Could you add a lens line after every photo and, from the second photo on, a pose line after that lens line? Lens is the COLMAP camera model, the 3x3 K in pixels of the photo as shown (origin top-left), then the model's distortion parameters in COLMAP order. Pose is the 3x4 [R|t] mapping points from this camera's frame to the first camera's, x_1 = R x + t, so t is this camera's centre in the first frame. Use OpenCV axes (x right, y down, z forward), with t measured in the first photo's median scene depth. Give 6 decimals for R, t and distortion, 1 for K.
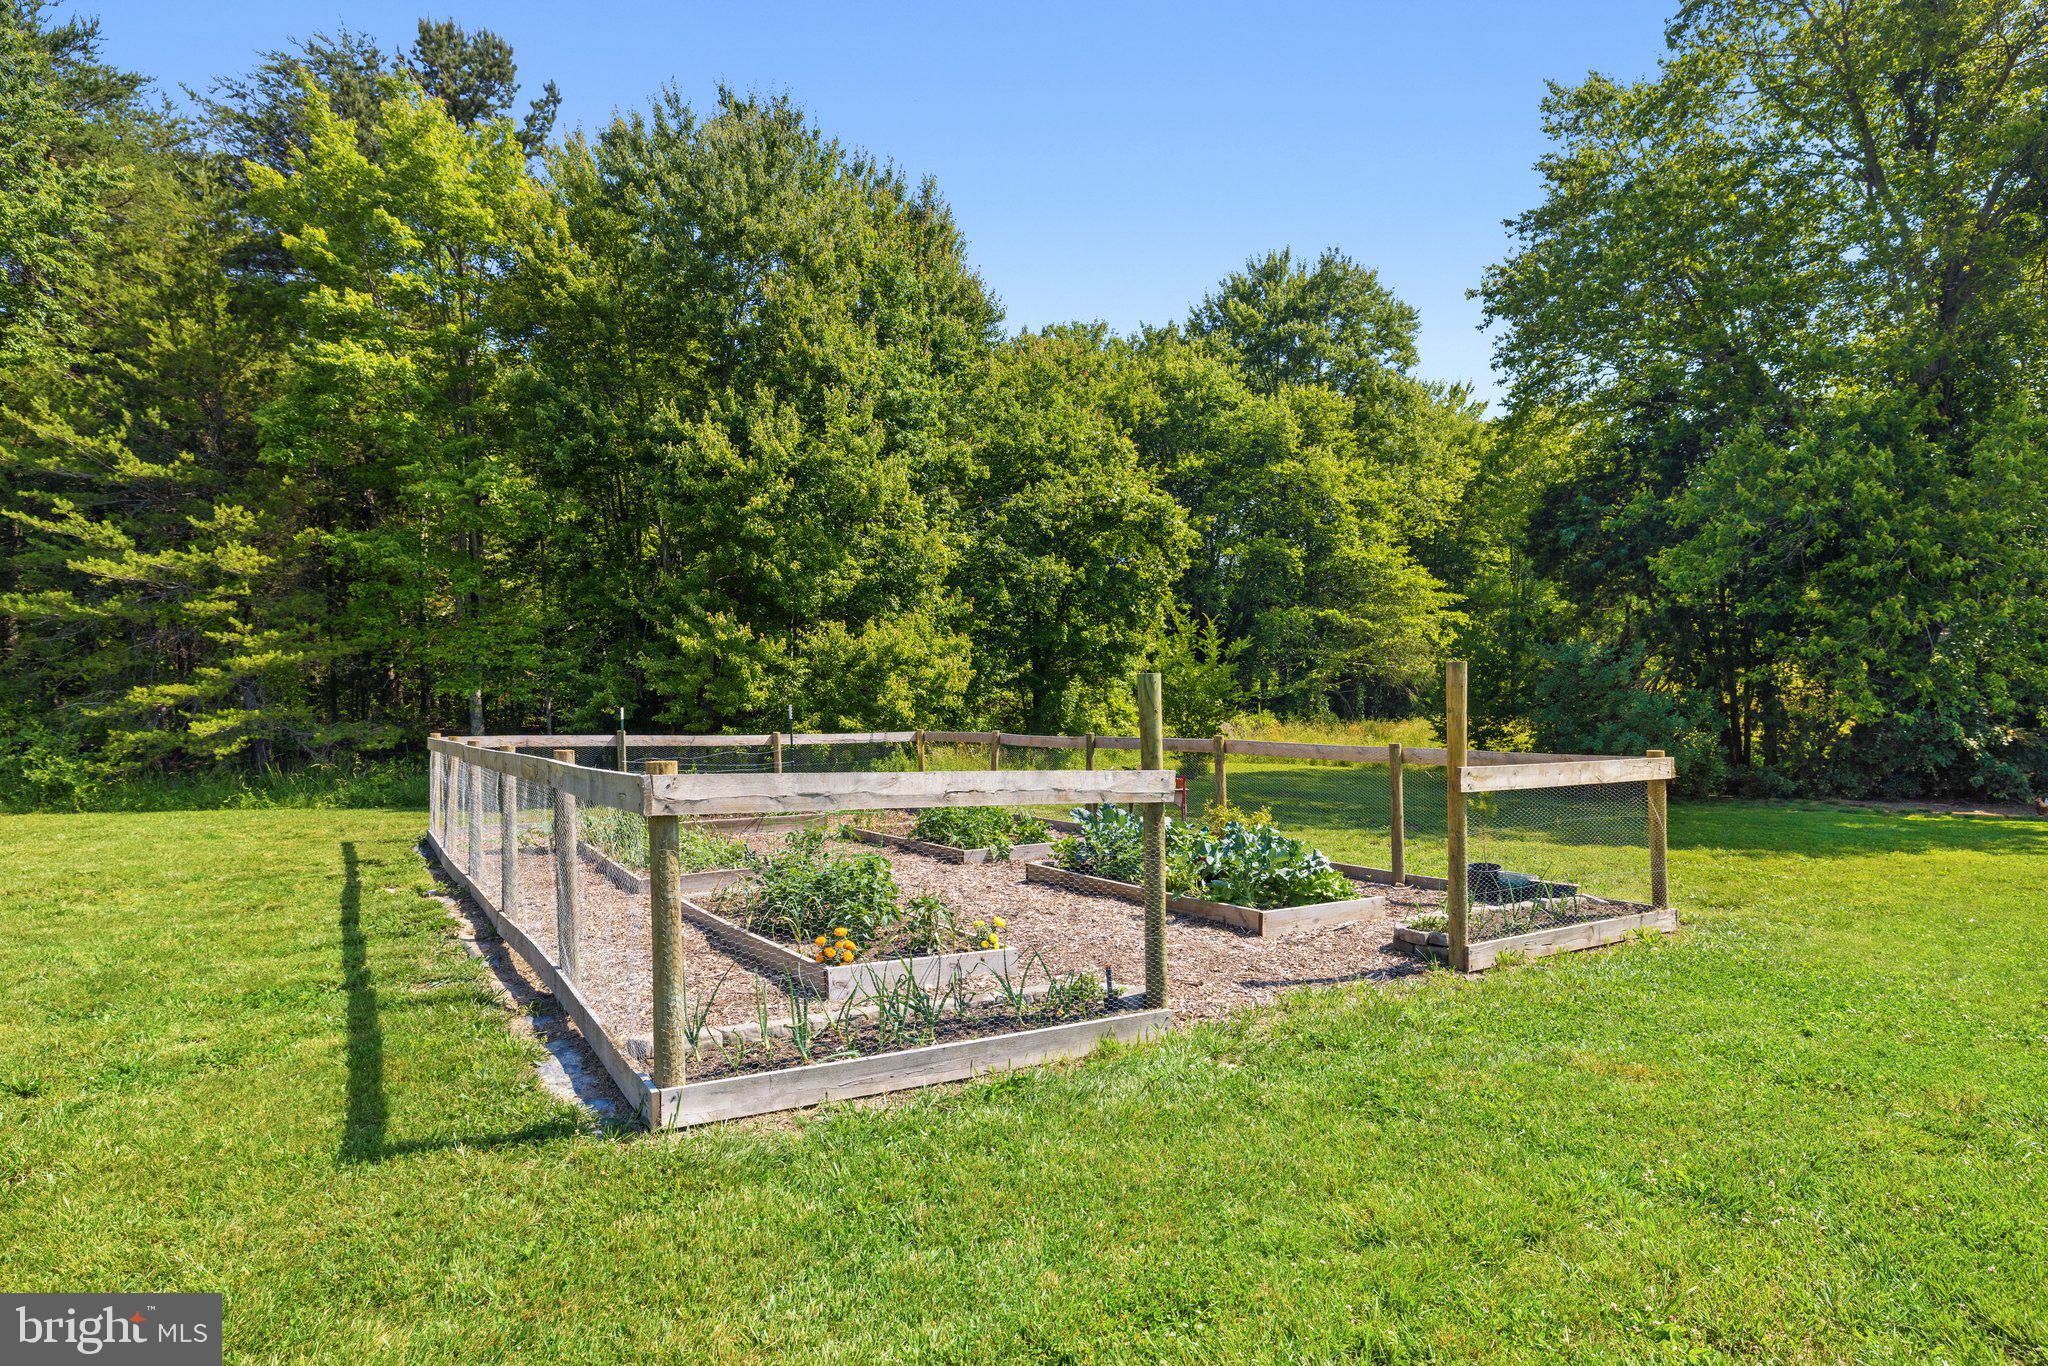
lens RADIAL K [[1111.5, 0, 1002.9], [0, 1111.5, 679.1], [0, 0, 1]] dist [0.012990, -0.000236]
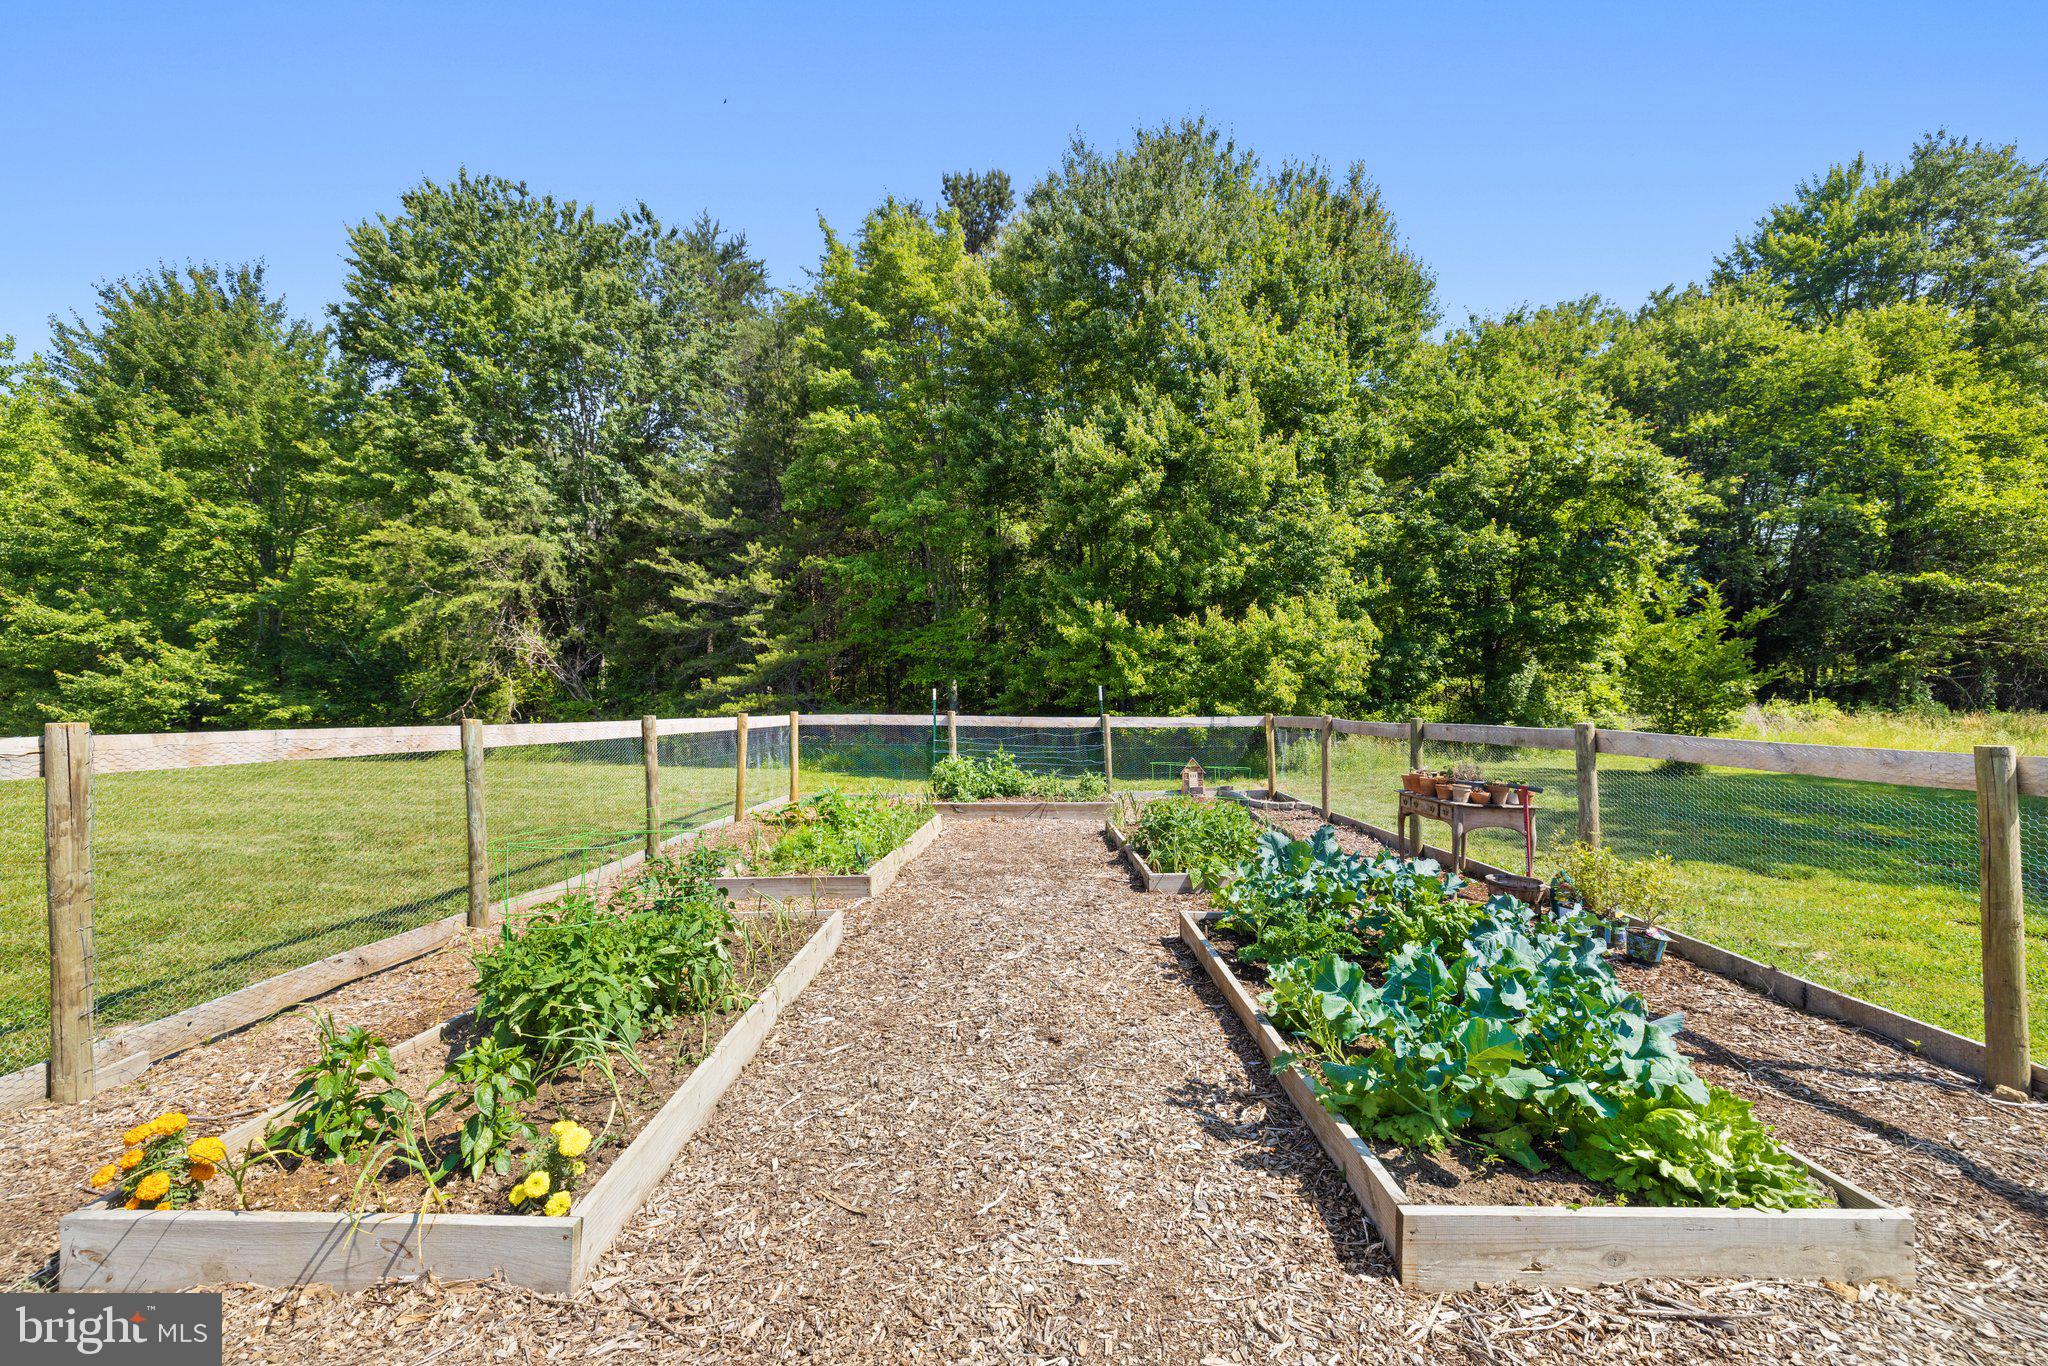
lens RADIAL K [[857.4, 0, 1014.3], [0, 857.4, 684.6], [0, 0, 1]] dist [0.003363, 0.000354]
pose [[0.856278, -0.009466, -0.516428, 0.081091], [0.012698, 0.999916, 0.002725, 0.012265], [0.516359, -0.008891, 0.856326, 0.212287]]
